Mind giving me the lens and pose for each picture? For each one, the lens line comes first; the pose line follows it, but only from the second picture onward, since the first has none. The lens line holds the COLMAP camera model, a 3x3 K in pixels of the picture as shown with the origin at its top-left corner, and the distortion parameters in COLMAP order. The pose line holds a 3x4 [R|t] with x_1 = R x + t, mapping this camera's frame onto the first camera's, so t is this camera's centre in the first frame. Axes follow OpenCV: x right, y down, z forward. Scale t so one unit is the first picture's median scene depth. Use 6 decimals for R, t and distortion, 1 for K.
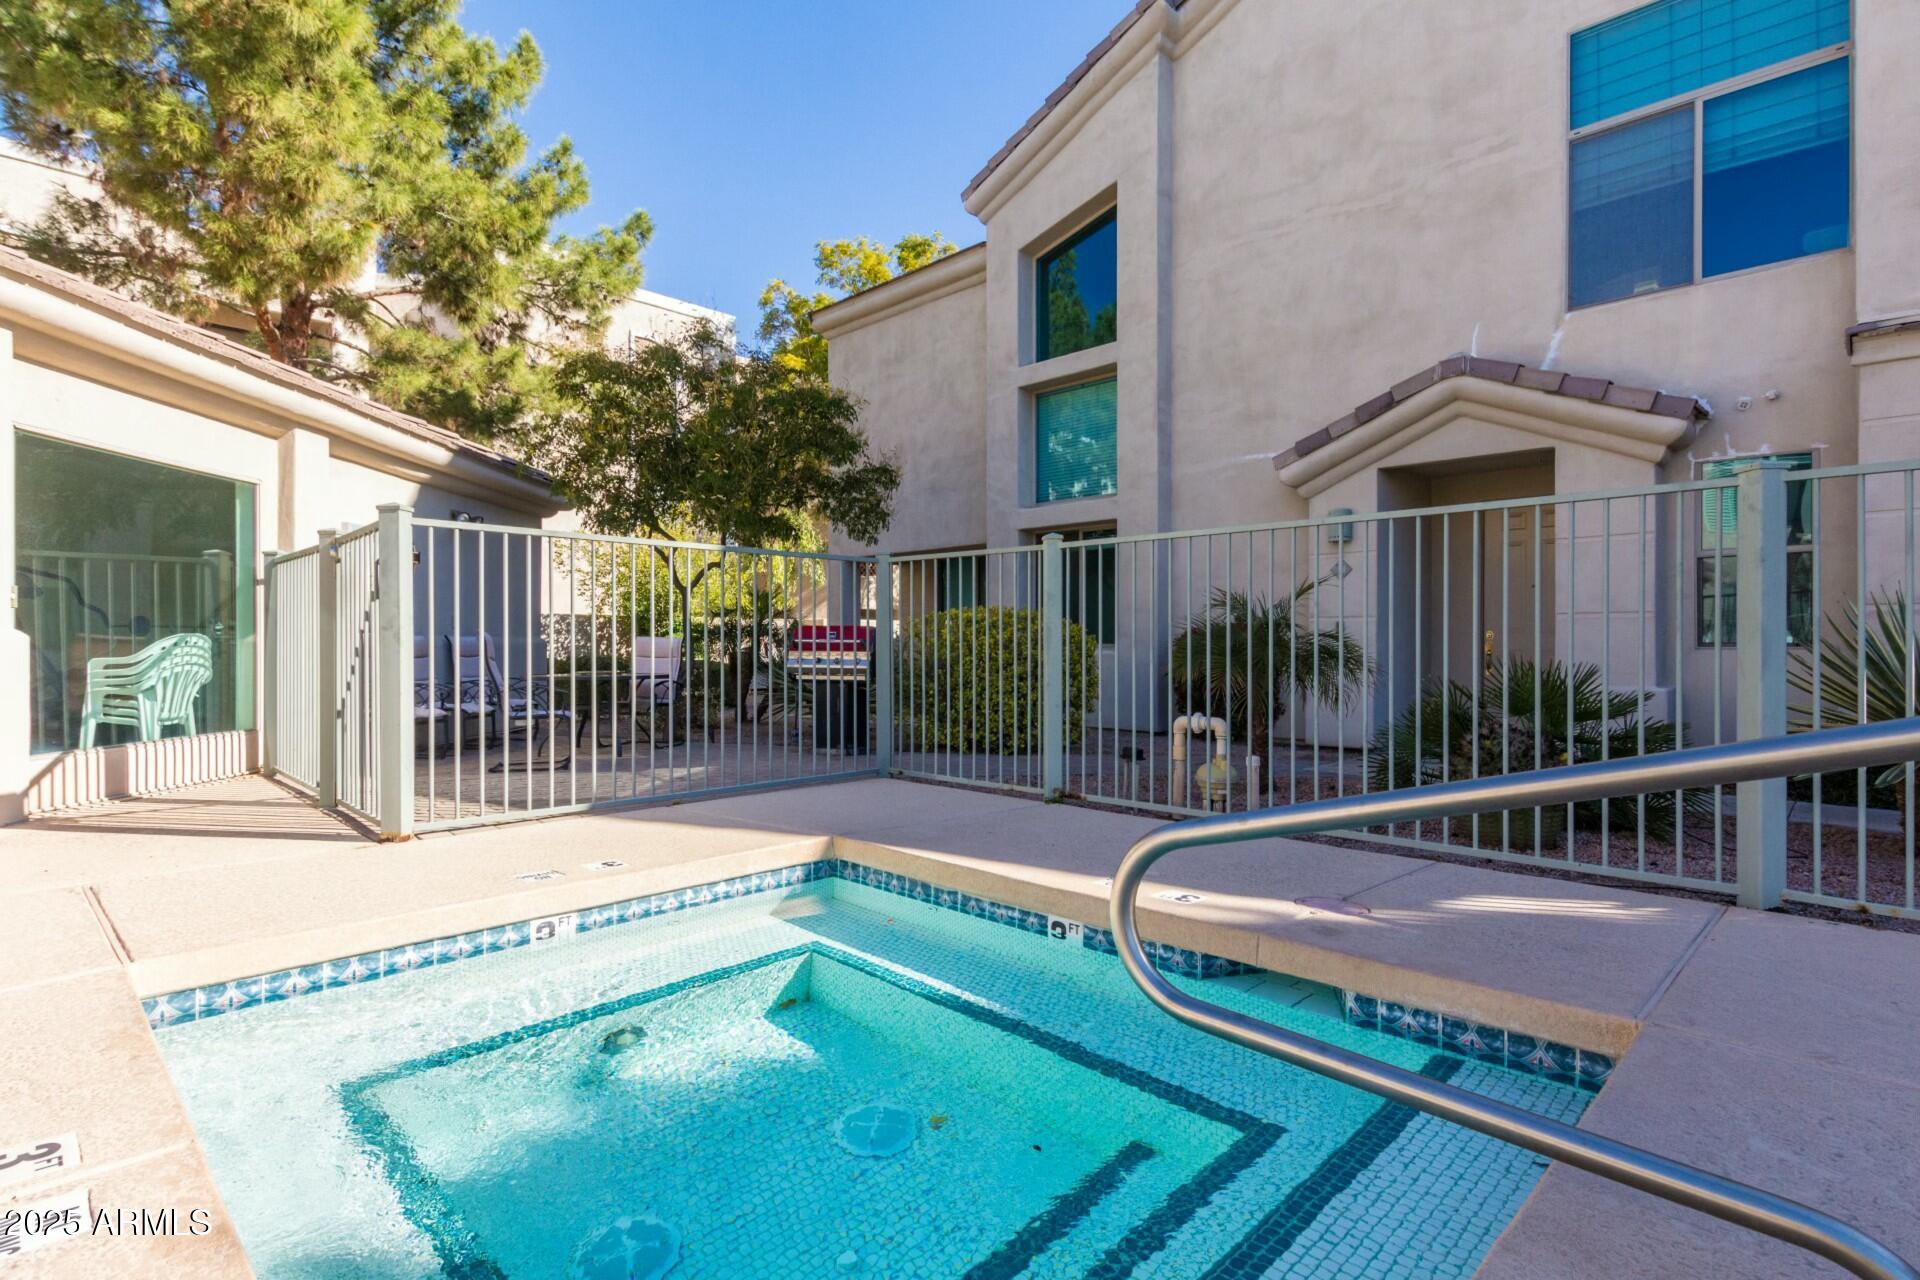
lens RADIAL K [[885.6, 0, 952.3], [0, 885.6, 647.5], [0, 0, 1]] dist [0.003462, 0.000338]
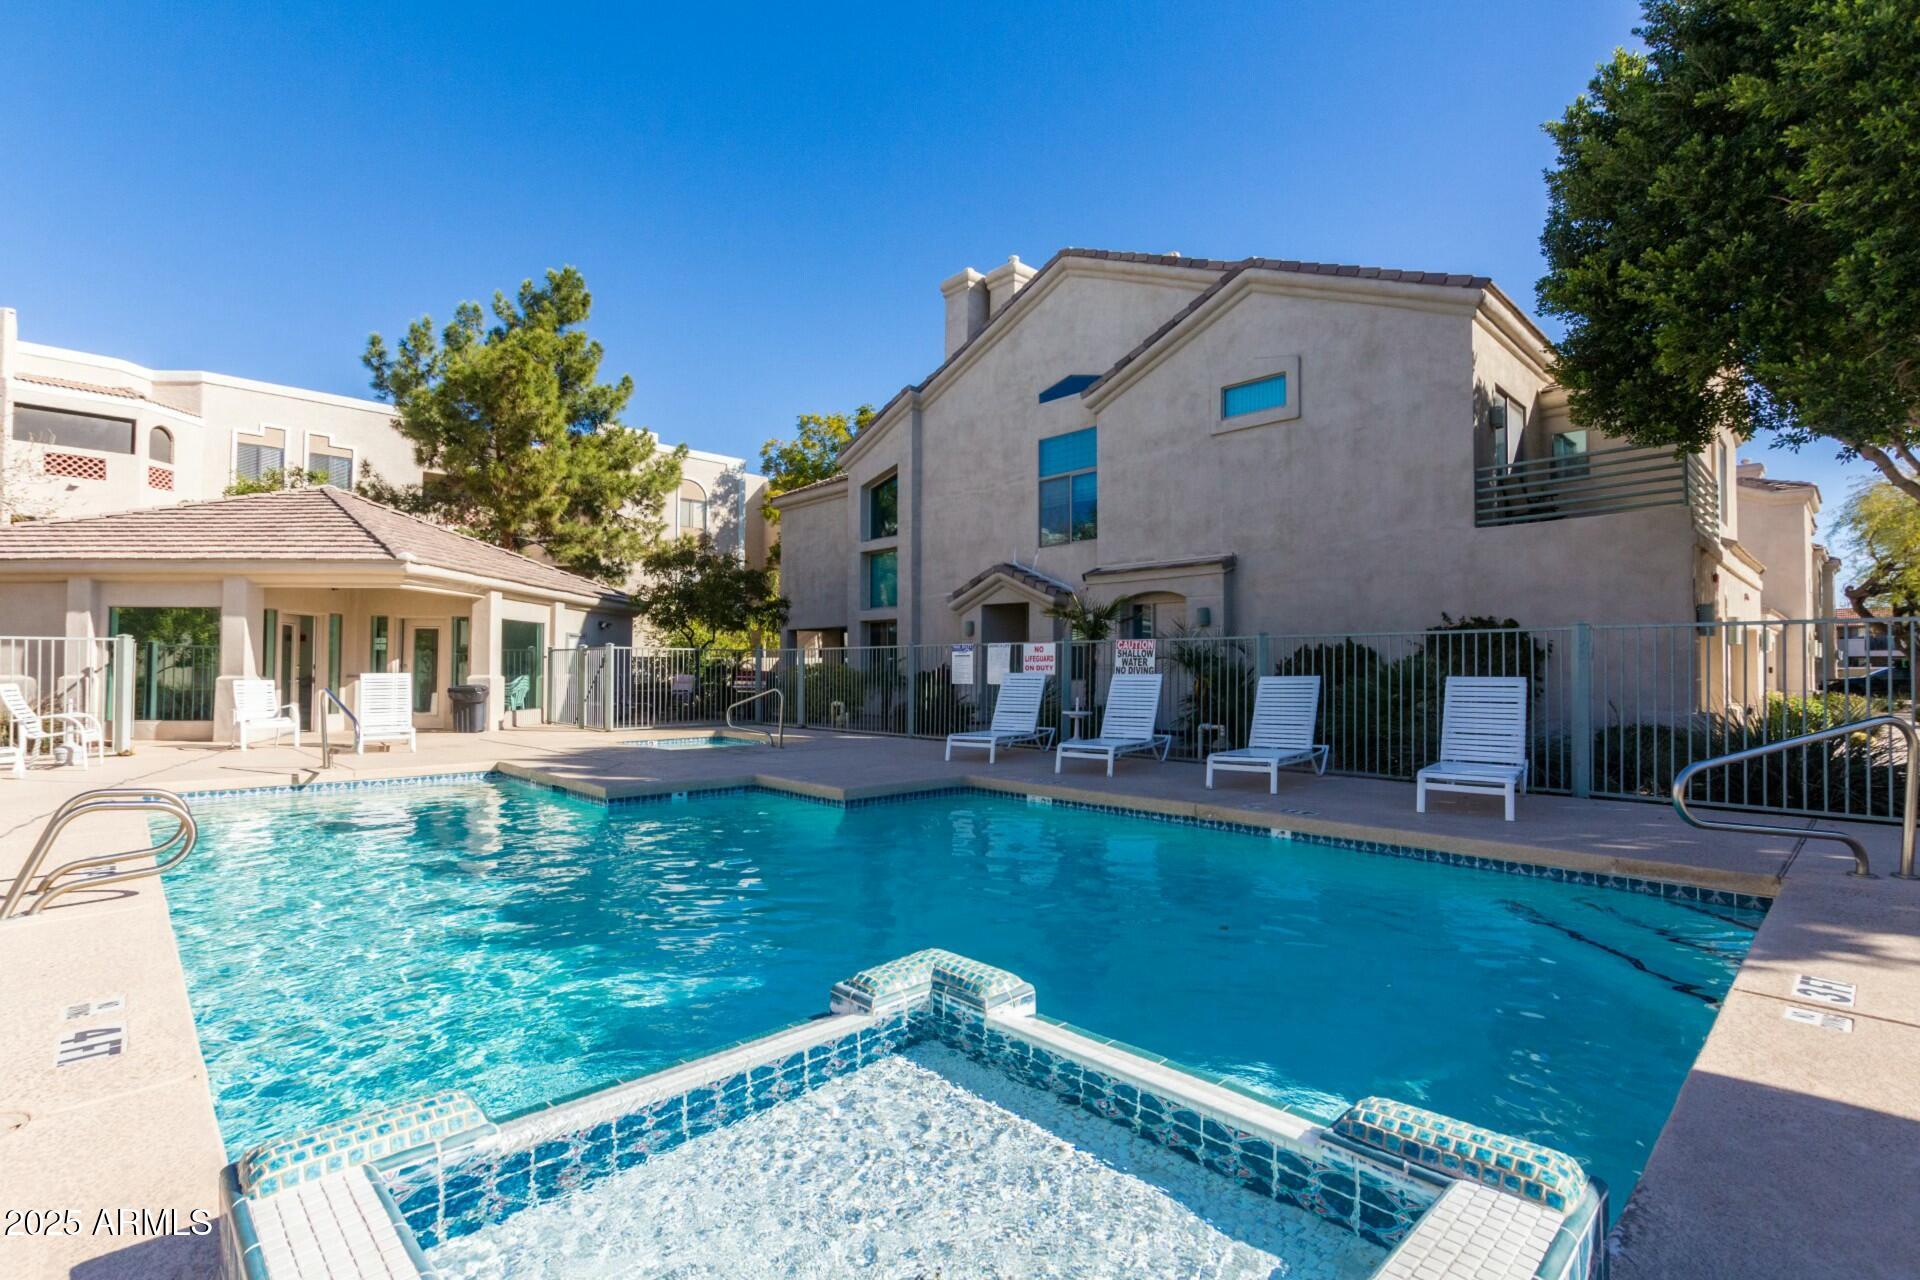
lens RADIAL K [[885.6, 0, 967.6], [0, 885.6, 645.7], [0, 0, 1]] dist [0.003462, 0.000338]
pose [[0.999366, 0.000476, -0.035589, 0.450615], [-0.001555, 0.999540, -0.030300, -0.016347], [0.035558, 0.030336, 0.998907, -1.185636]]
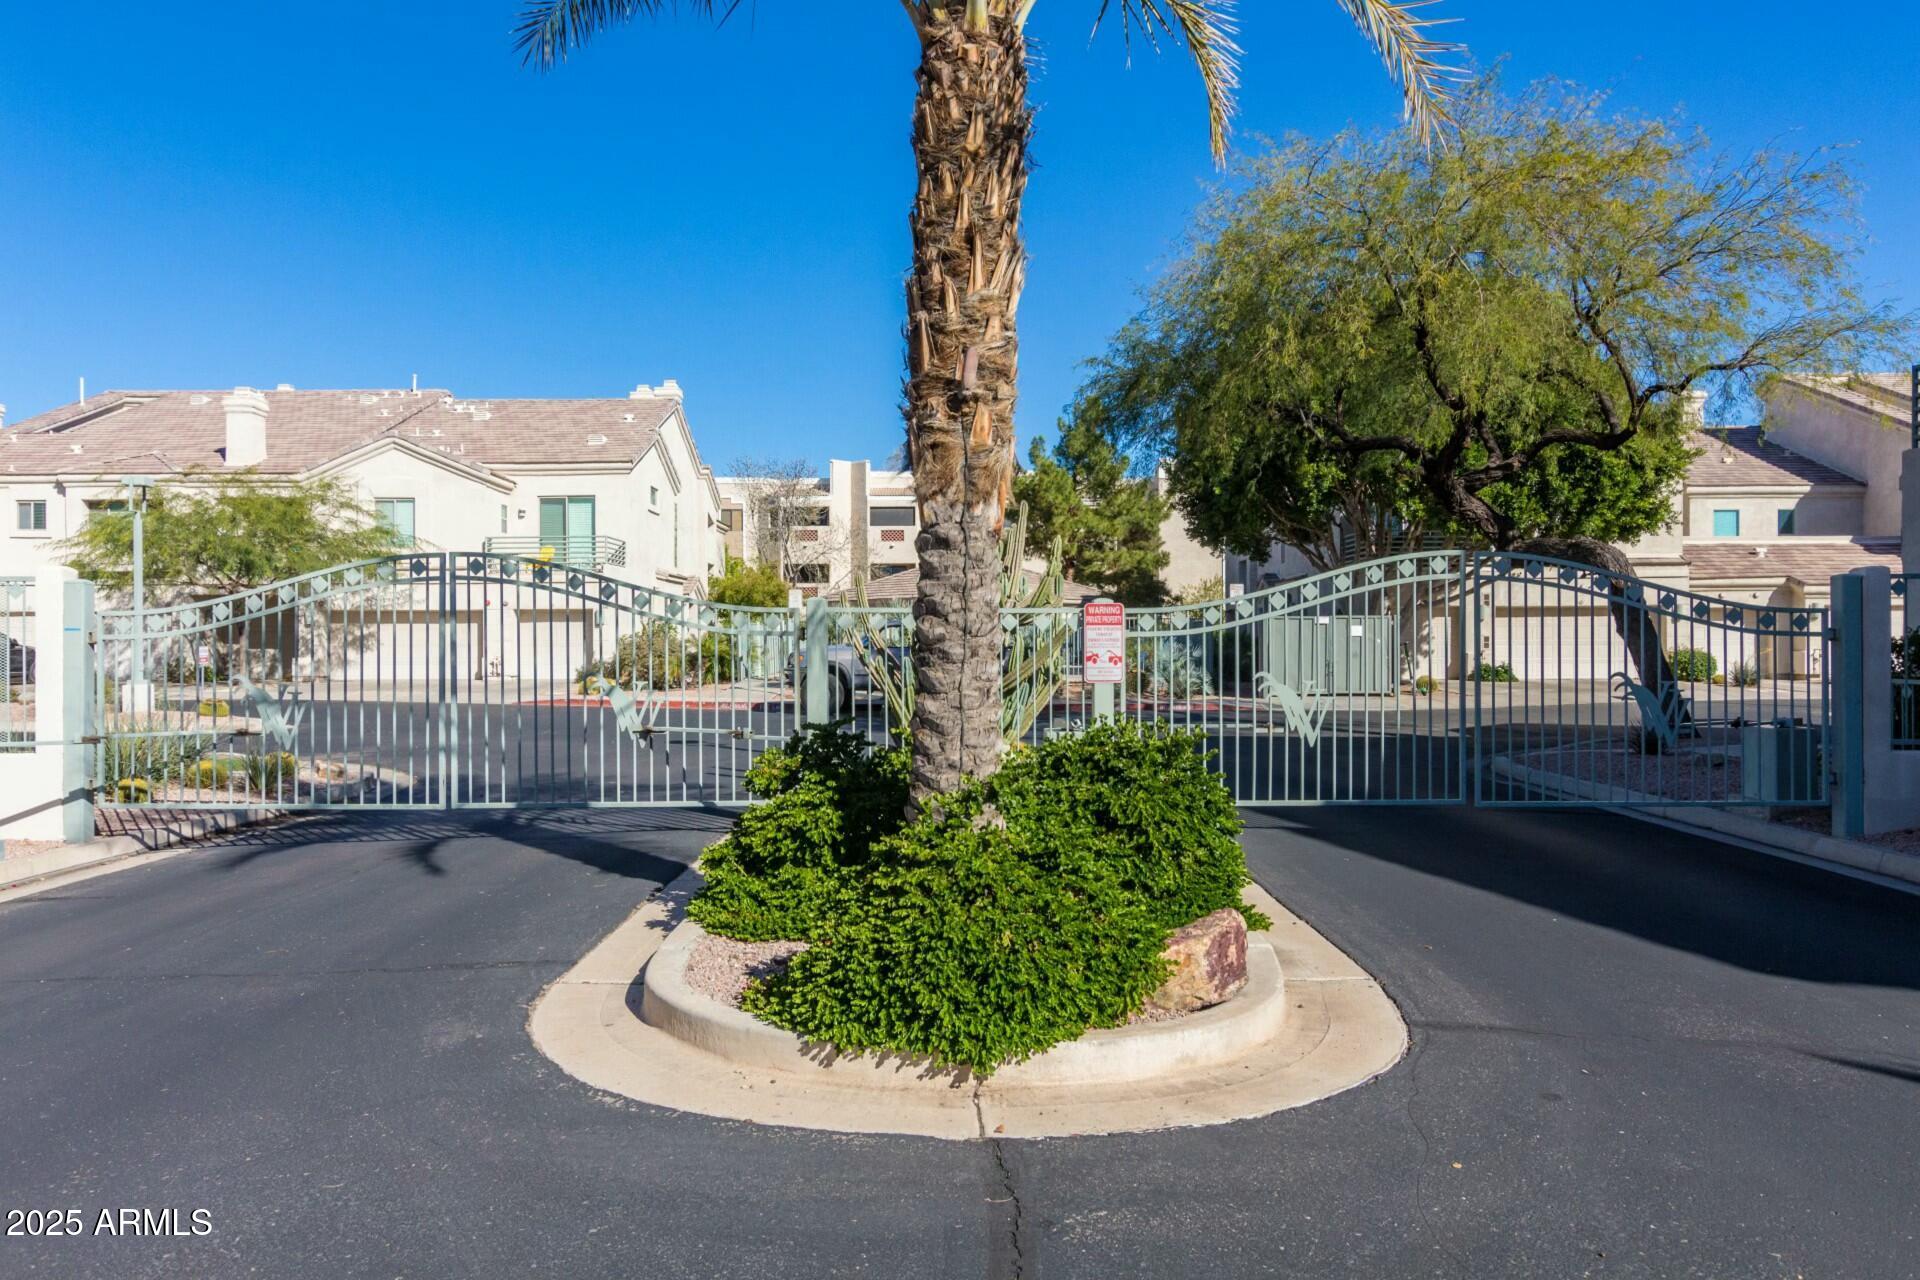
lens RADIAL K [[1361.4, 0, 957.8], [0, 1361.4, 646.2], [0, 0, 1]] dist [-0.000492, -0.000909]
pose [[0.695607, -0.008286, -0.718375, 3.306131], [0.001662, 0.999949, -0.009925, 0.074975], [0.718421, 0.005710, 0.695585, -3.593651]]
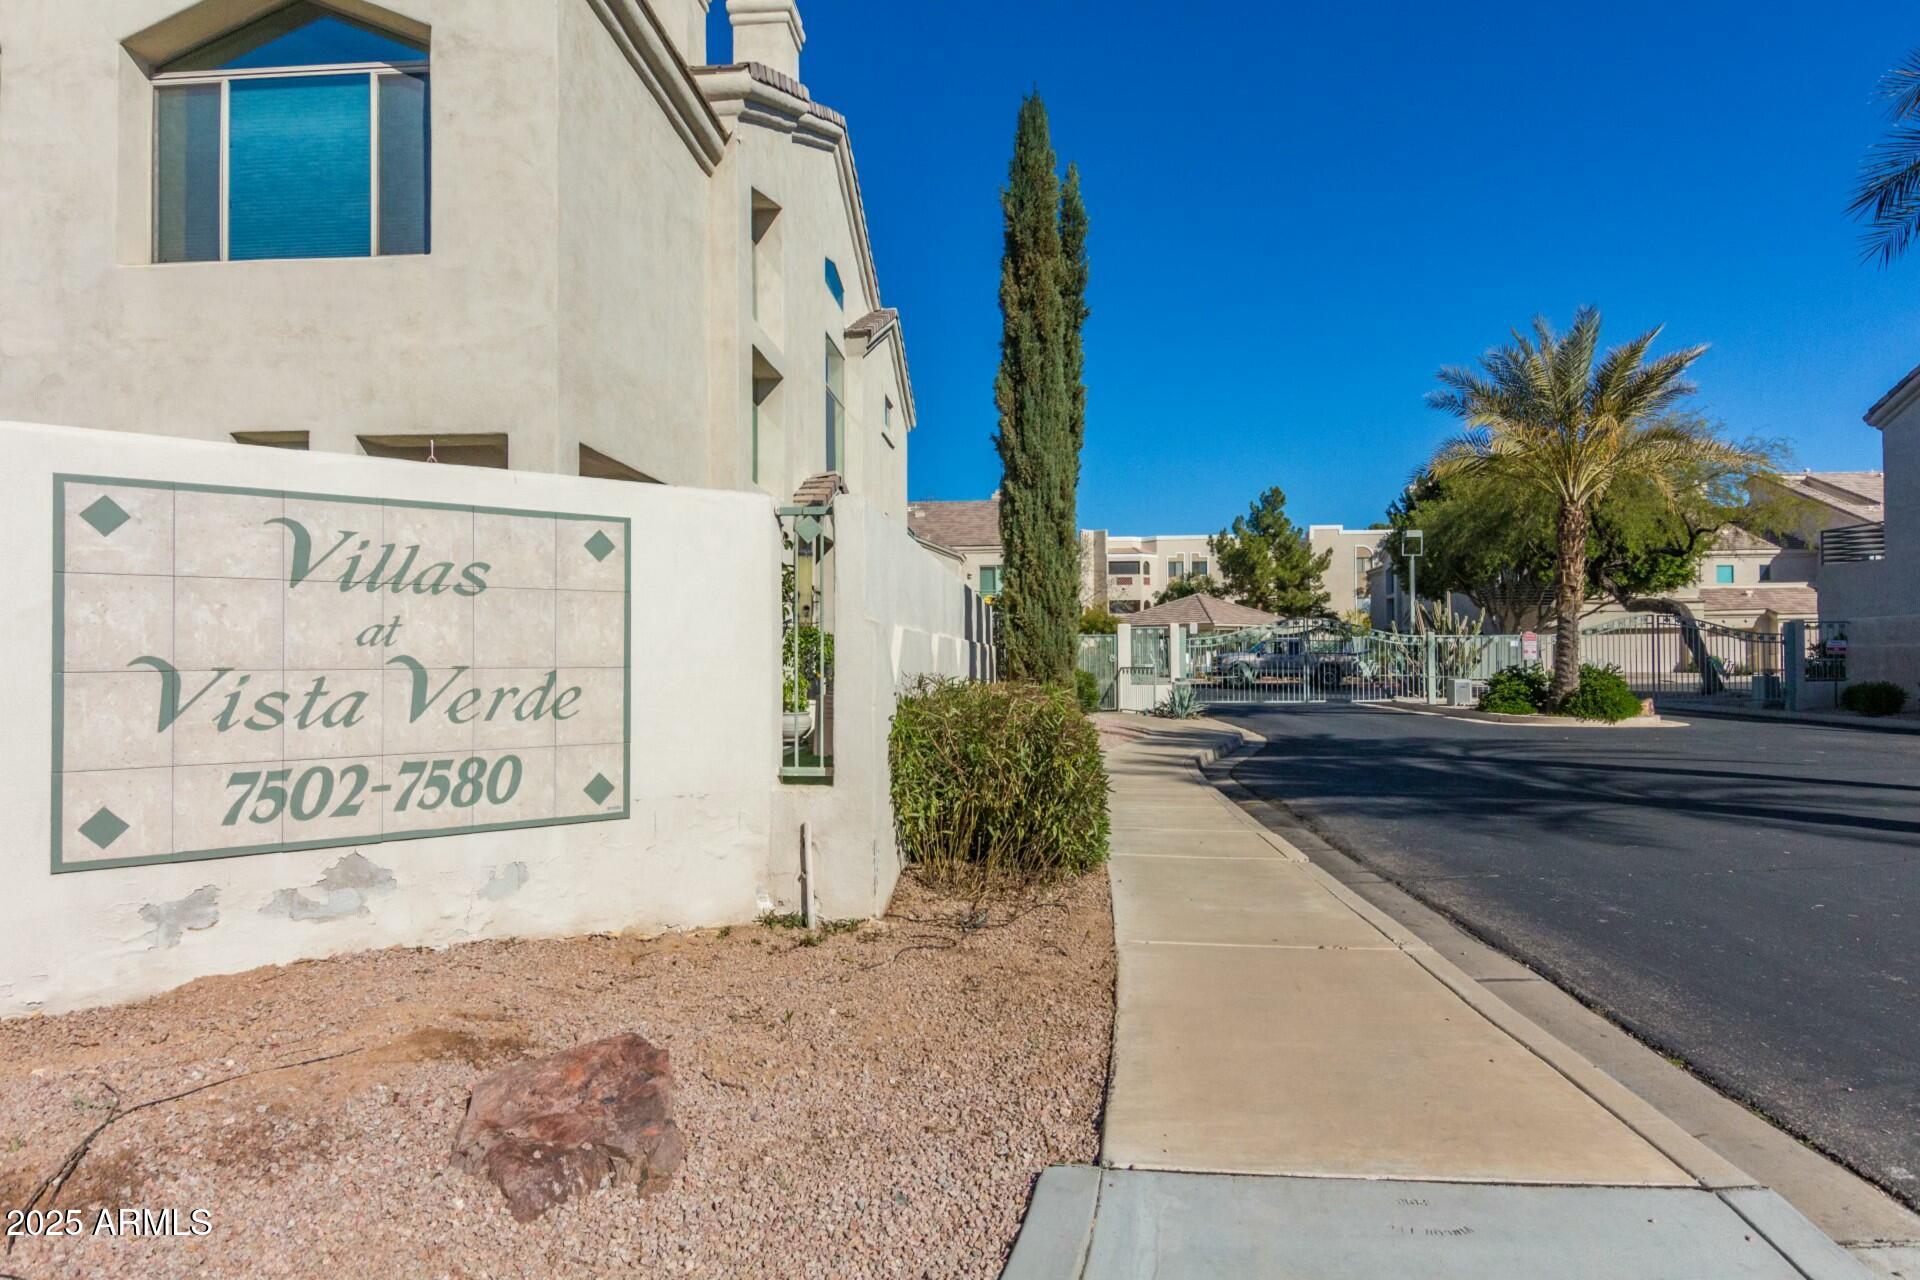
lens RADIAL K [[1135.5, 0, 960.0], [0, 1135.5, 644.1], [0, 0, 1]] dist [0.000174, 0.000401]
pose [[0.643879, -0.021938, -0.764813, 3.782031], [0.005367, 0.999694, -0.024158, 0.112054], [0.765109, 0.011450, 0.643799, -5.444981]]
